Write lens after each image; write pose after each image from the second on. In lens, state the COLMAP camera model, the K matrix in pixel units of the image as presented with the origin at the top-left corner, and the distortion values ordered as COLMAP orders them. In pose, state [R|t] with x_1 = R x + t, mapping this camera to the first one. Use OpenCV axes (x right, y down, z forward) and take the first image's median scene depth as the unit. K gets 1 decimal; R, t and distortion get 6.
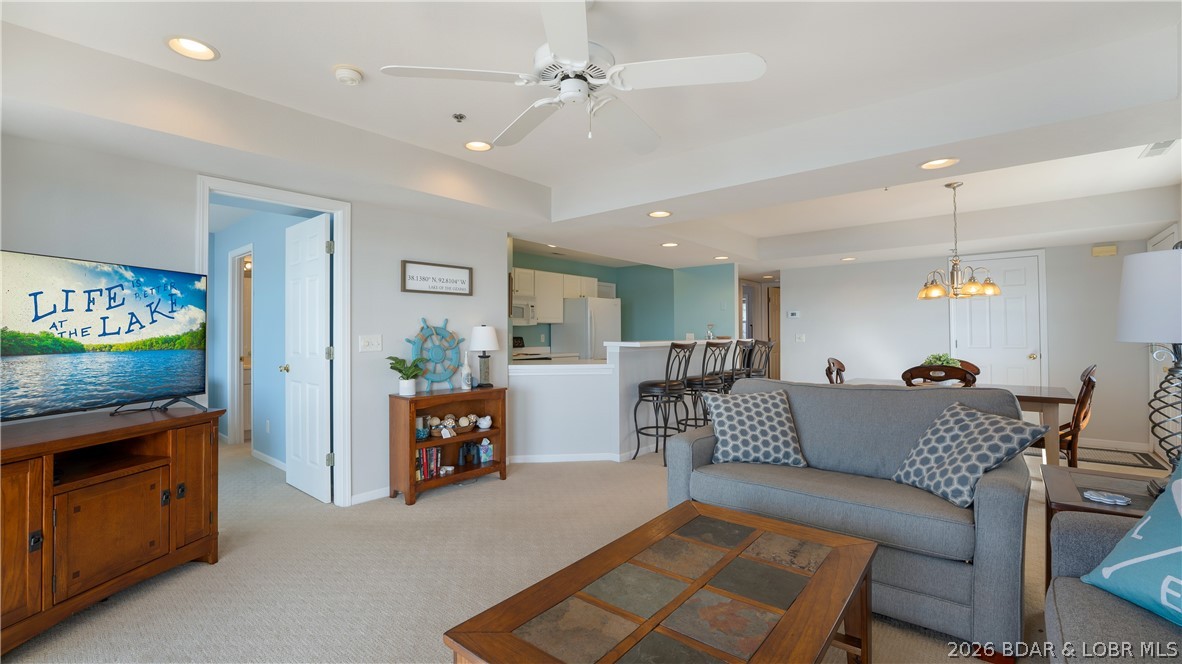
lens RADIAL K [[487.6, 0, 601.5], [0, 487.6, 321.6], [0, 0, 1]] dist [-0.015493, -0.000058]
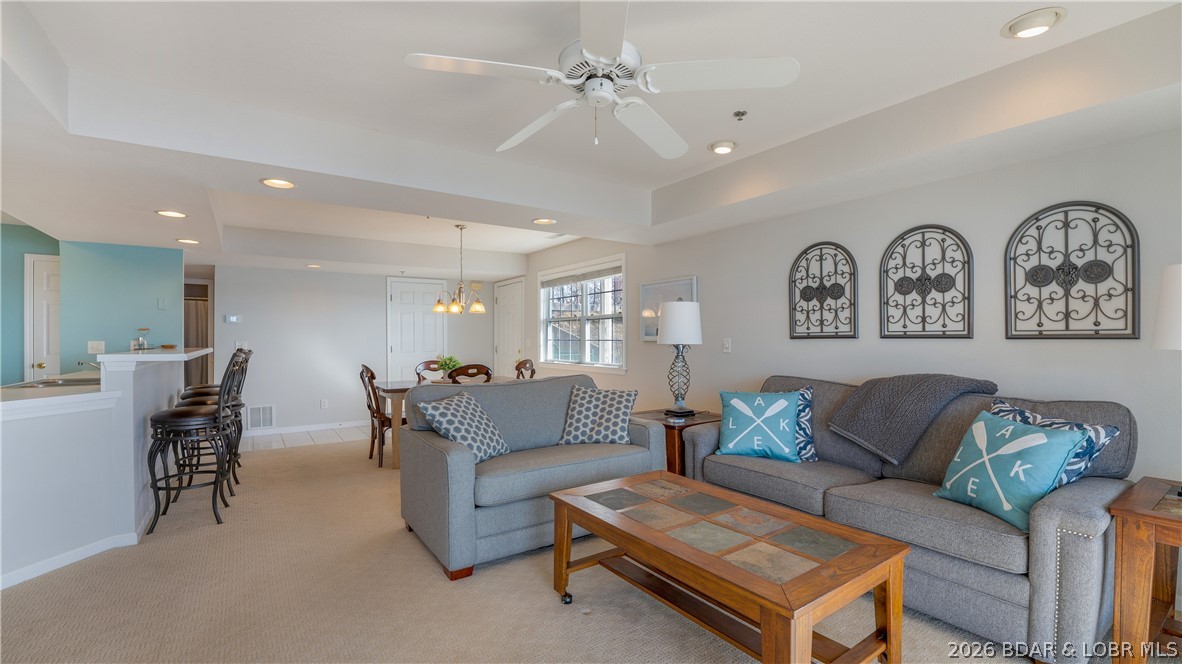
lens RADIAL K [[487.6, 0, 551.1], [0, 487.6, 335.9], [0, 0, 1]] dist [-0.015493, -0.000058]
pose [[0.330972, 0.002973, 0.943636, -0.846102], [-0.019118, 0.999811, 0.003555, 0.006233], [-0.943447, -0.019217, 0.330966, 0.628017]]
